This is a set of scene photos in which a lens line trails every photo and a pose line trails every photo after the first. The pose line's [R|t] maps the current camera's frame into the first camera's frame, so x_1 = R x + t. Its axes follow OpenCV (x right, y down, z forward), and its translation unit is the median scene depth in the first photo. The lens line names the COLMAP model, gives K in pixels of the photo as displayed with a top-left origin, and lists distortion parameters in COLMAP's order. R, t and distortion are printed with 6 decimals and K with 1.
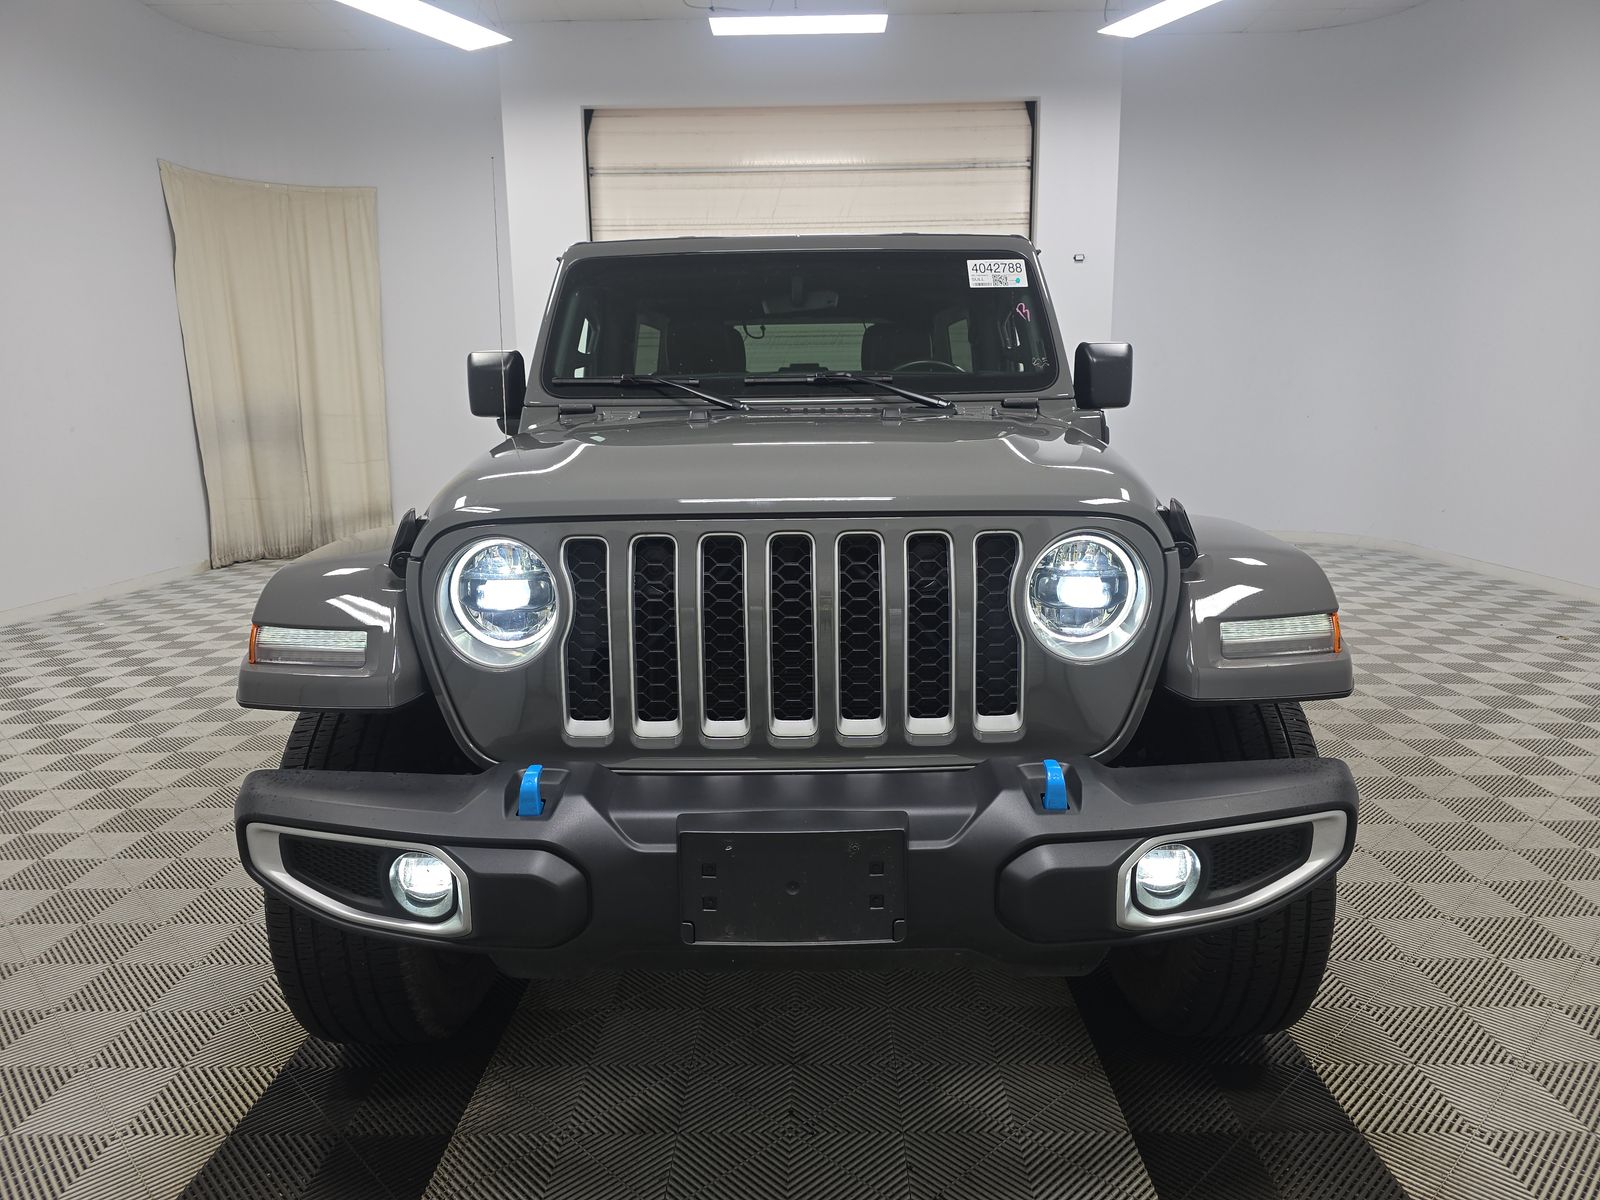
lens RADIAL K [[1065.4, 0, 800.0], [0, 1065.4, 600.0], [0, 0, 1]] dist [0.063309, -0.063389]
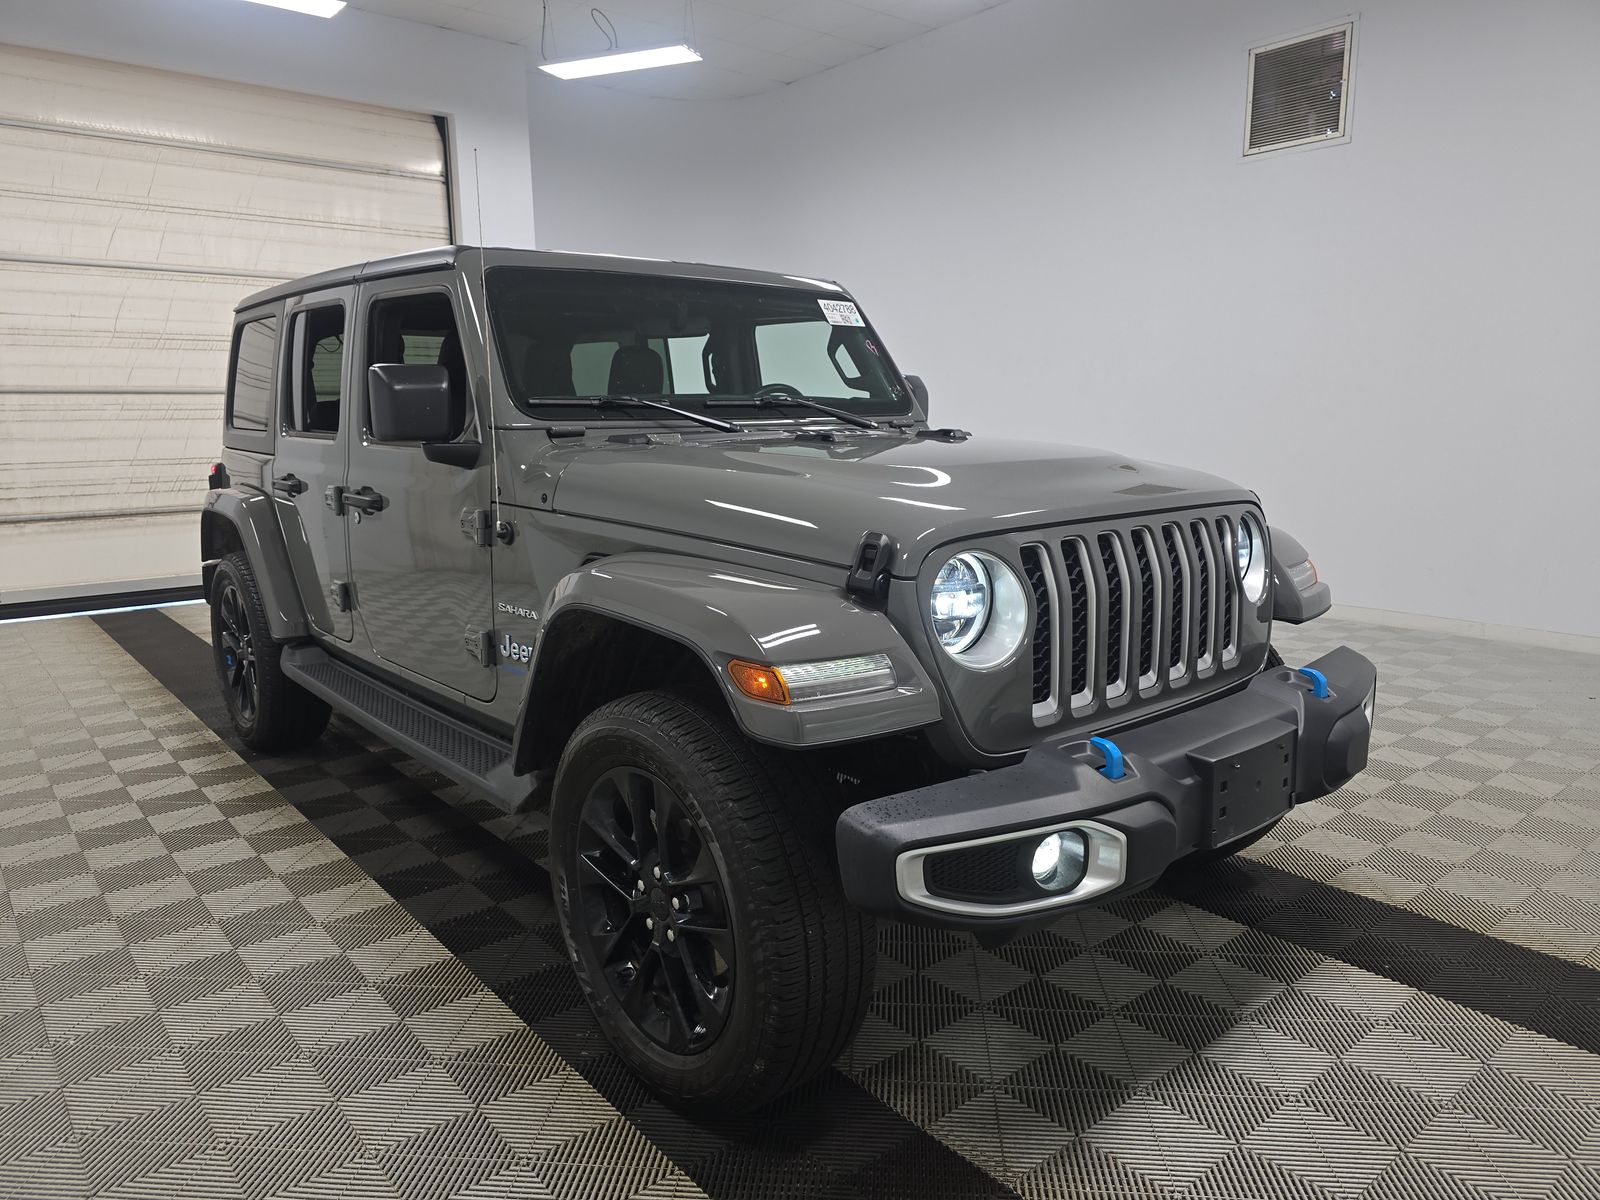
lens RADIAL K [[1091.8, 0, 800.0], [0, 1091.8, 600.0], [0, 0, 1]] dist [0.003199, -0.002602]
pose [[0.751153, -0.106856, 0.651423, -0.646069], [0.118102, 0.992644, 0.026645, -0.033803], [-0.649478, 0.056920, 0.758247, 0.153031]]
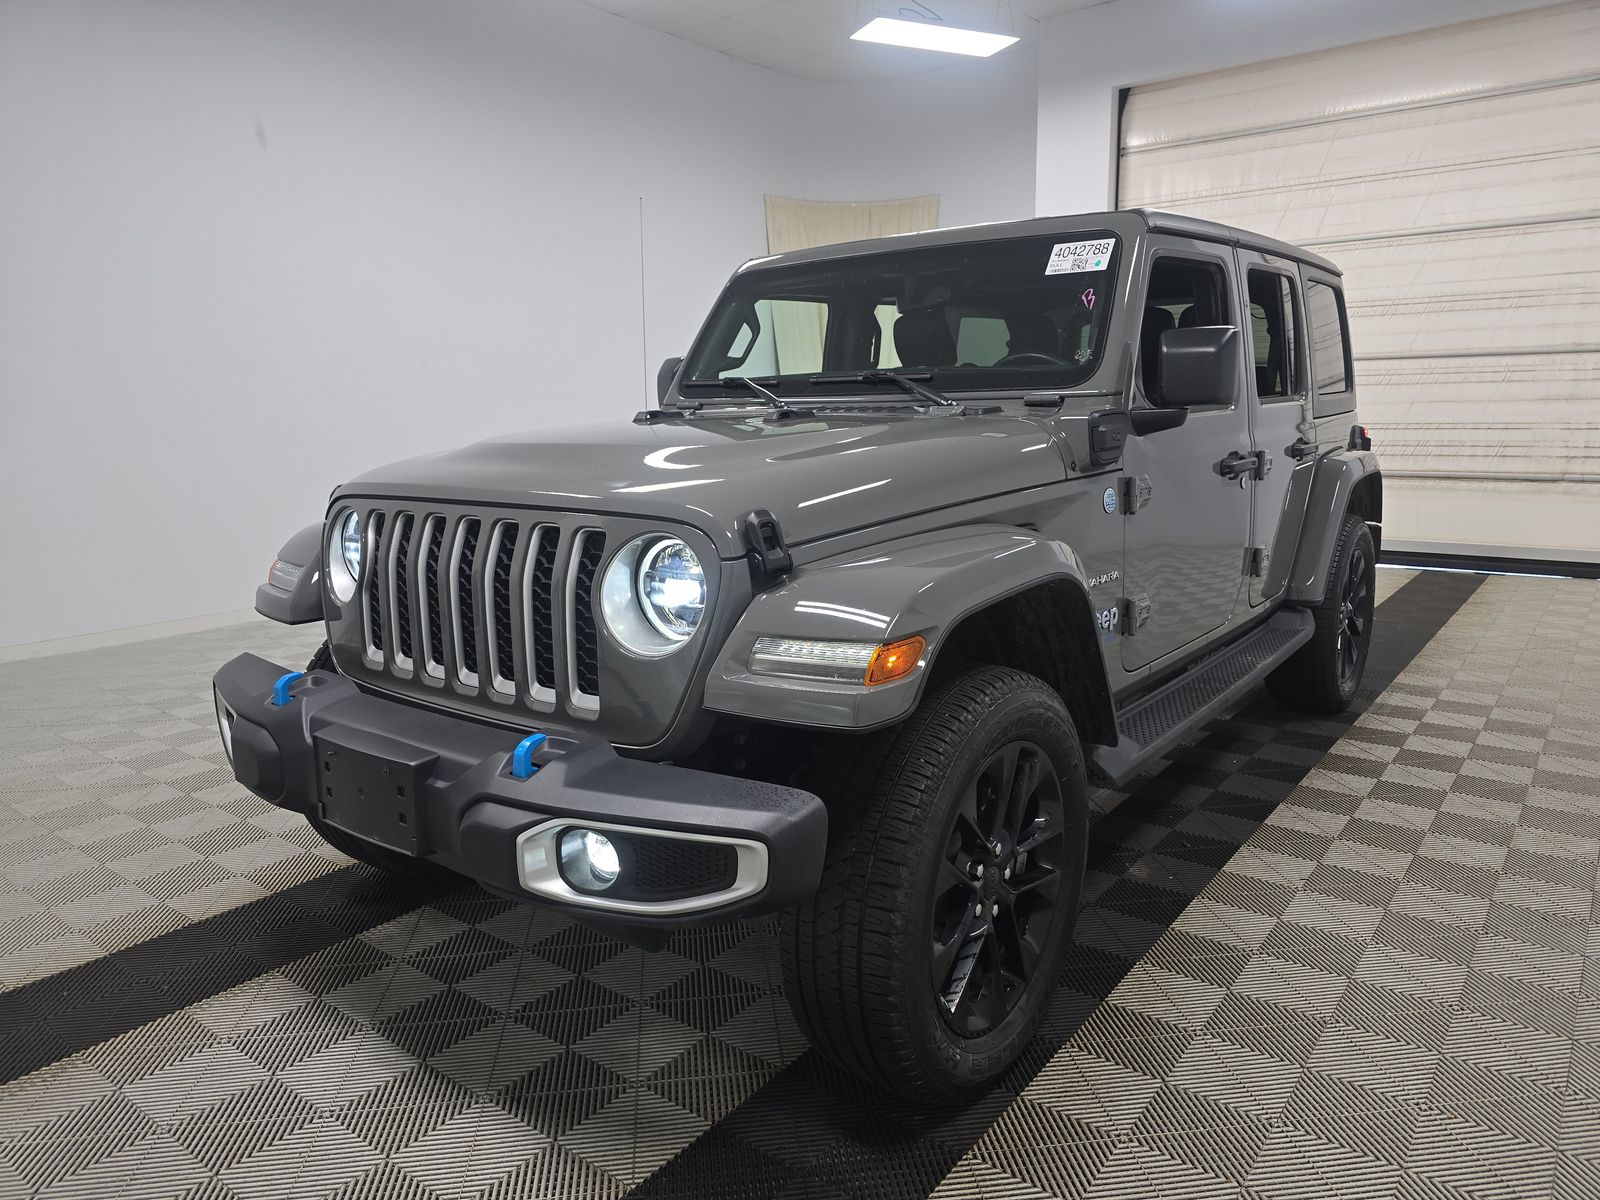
lens RADIAL K [[1091.8, 0, 800.0], [0, 1091.8, 600.0], [0, 0, 1]] dist [0.003199, -0.002602]
pose [[0.797039, 0.105669, -0.594611, 0.571957], [-0.098034, 0.994153, 0.045263, -0.034729], [0.595918, 0.022216, 0.802738, 0.124515]]
